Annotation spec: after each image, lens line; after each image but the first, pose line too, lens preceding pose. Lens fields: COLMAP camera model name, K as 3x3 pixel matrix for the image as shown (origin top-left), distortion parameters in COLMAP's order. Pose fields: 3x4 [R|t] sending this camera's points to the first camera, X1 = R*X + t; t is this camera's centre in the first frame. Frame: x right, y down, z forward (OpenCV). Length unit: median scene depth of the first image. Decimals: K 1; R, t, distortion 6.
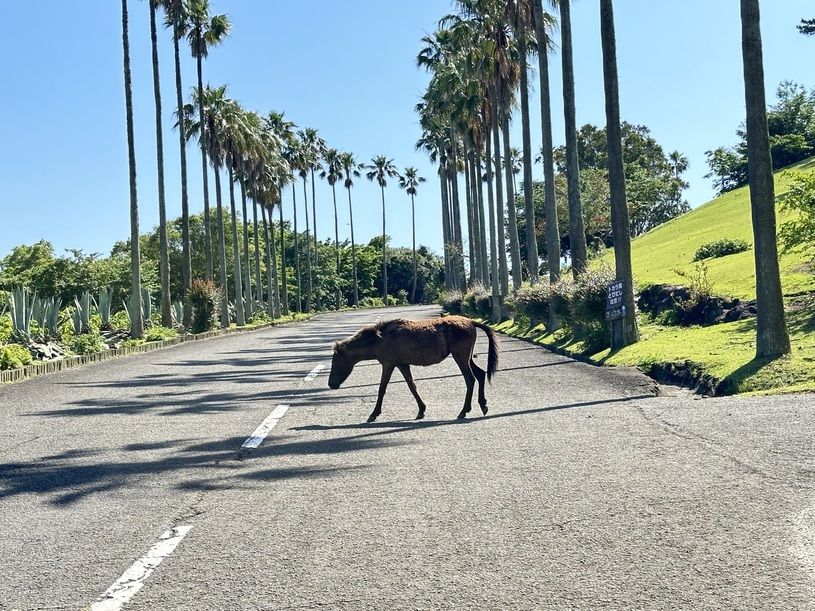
lens RADIAL K [[1545.6, 0, 407.3], [0, 1545.6, 305.7], [0, 0, 1]] dist [0.178879, 0.000000]
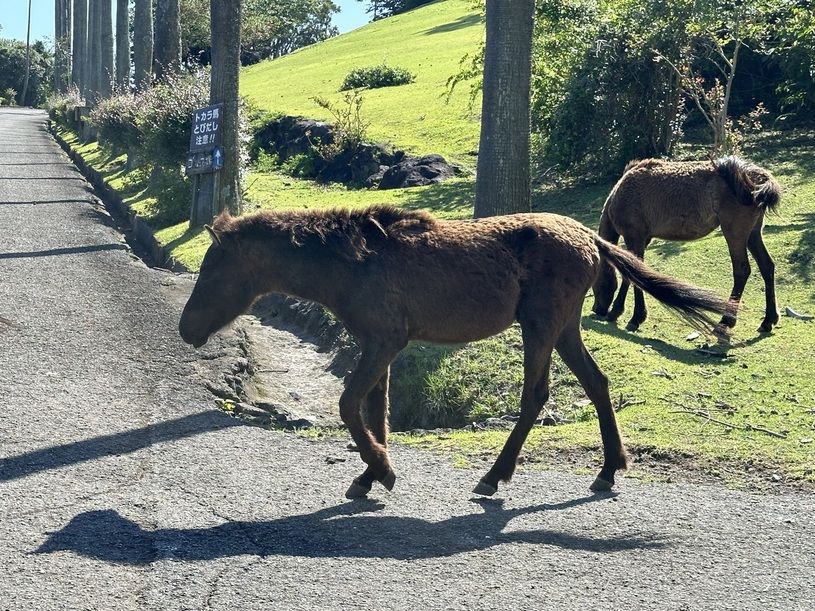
lens RADIAL K [[1545.6, 0, 408.1], [0, 1545.6, 304.4], [0, 0, 1]] dist [0.178879, 0.000000]
pose [[0.968611, 0.073691, 0.237409, 0.051624], [-0.100039, 0.989854, 0.100904, -0.005513], [-0.227564, -0.121487, 0.966155, 0.293520]]
